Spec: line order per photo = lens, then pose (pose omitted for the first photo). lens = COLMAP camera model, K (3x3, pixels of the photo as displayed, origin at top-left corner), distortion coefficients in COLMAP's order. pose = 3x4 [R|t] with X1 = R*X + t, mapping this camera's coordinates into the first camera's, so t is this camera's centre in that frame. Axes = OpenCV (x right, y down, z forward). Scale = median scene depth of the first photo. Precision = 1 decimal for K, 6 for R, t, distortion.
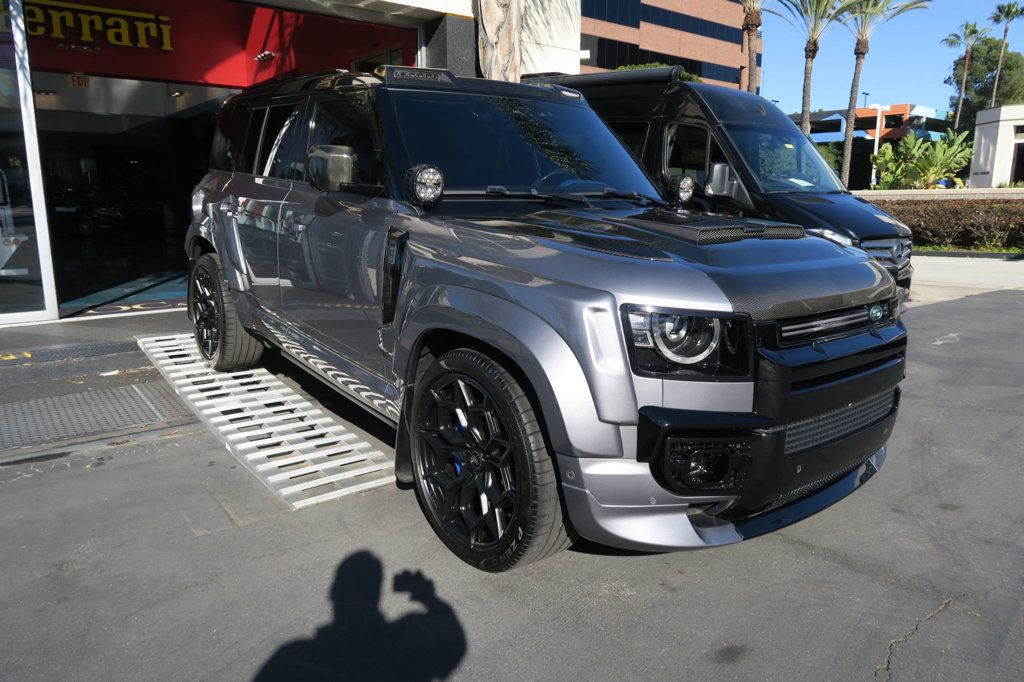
lens RADIAL K [[710.0, 0, 509.8], [0, 710.0, 340.0], [0, 0, 1]] dist [-0.019461, 0.005151]
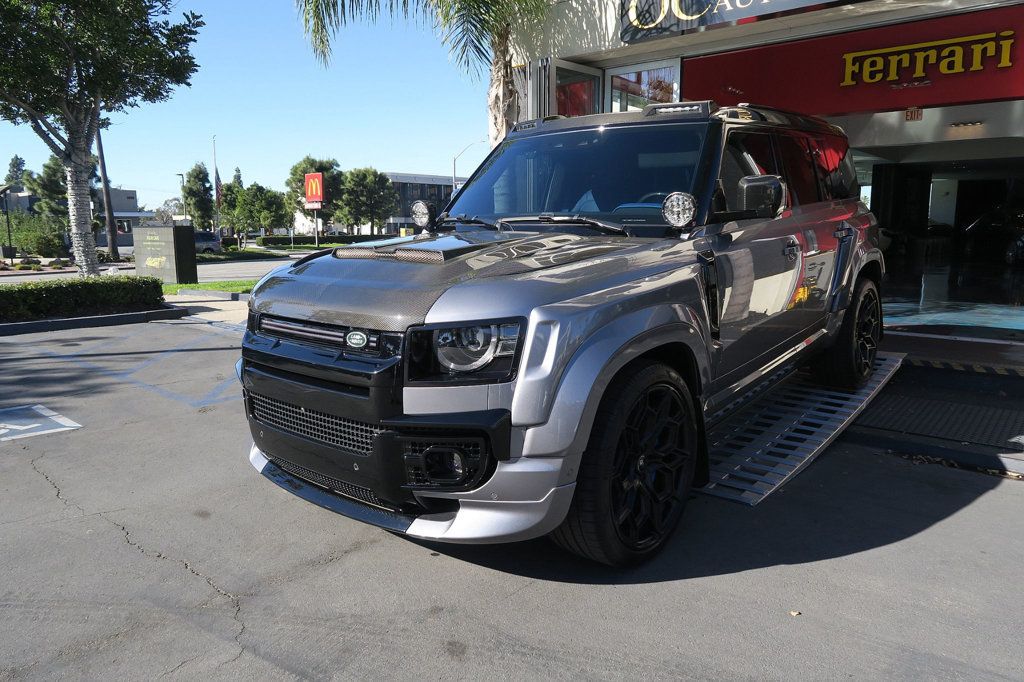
lens RADIAL K [[710.0, 0, 509.8], [0, 710.0, 340.0], [0, 0, 1]] dist [-0.019461, 0.005151]
pose [[0.193085, 0.155647, -0.968758, 0.523525], [-0.191334, 0.974356, 0.118411, -0.067260], [0.962346, 0.162493, 0.217914, 0.345273]]
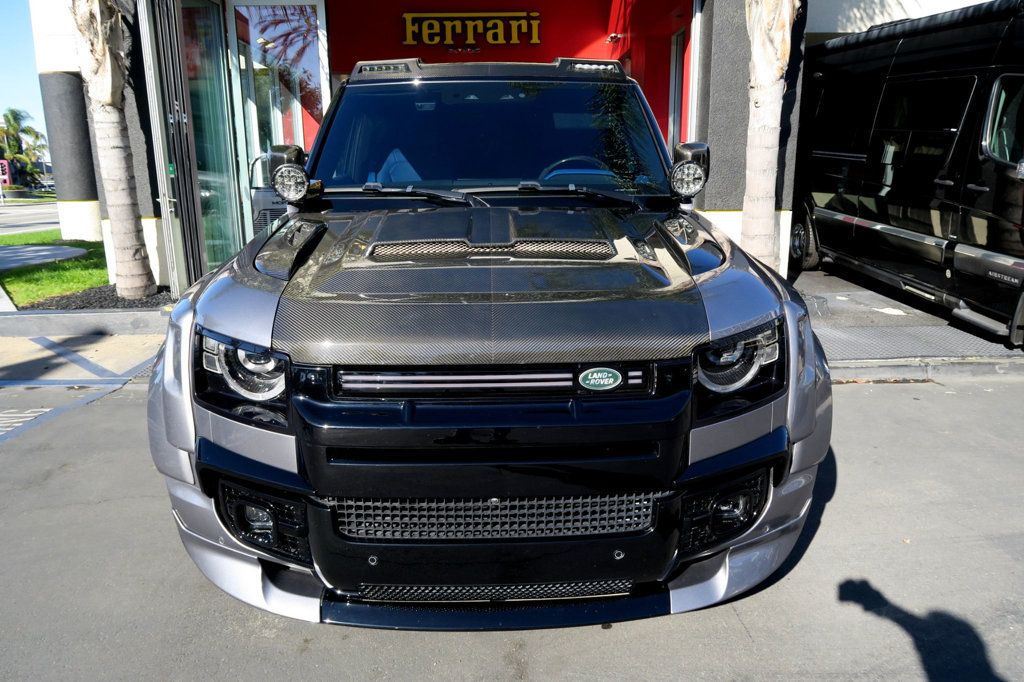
lens RADIAL K [[710.0, 0, 509.8], [0, 710.0, 340.0], [0, 0, 1]] dist [-0.019461, 0.005151]
pose [[0.796556, 0.128211, -0.590814, 0.294566], [-0.107302, 0.991721, 0.070542, -0.039538], [0.594967, 0.007204, 0.803718, 0.142190]]
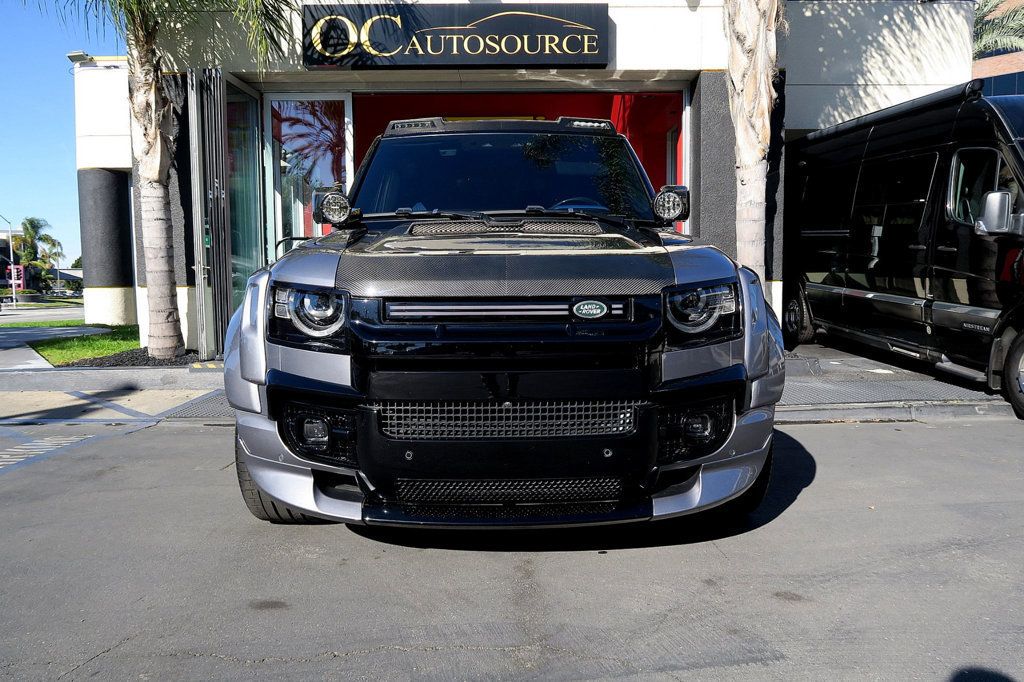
lens RADIAL K [[726.1, 0, 510.7], [0, 726.1, 339.2], [0, 0, 1]] dist [-0.011590, -0.000274]
pose [[0.791252, 0.035691, -0.610448, 0.343306], [-0.108963, 0.990548, -0.083320, 0.028355], [0.601704, 0.132443, 0.787662, 0.087315]]
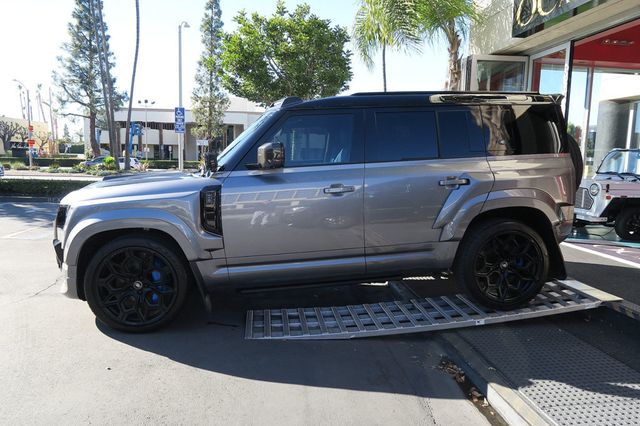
lens RADIAL K [[443.7, 0, 318.6], [0, 443.7, 212.4], [0, 0, 1]] dist [-0.019461, 0.005151]
pose [[-0.537304, 0.094994, -0.838022, 0.475109], [-0.190149, 0.954409, 0.230103, -0.194349], [0.821674, 0.282984, -0.494744, 0.872242]]
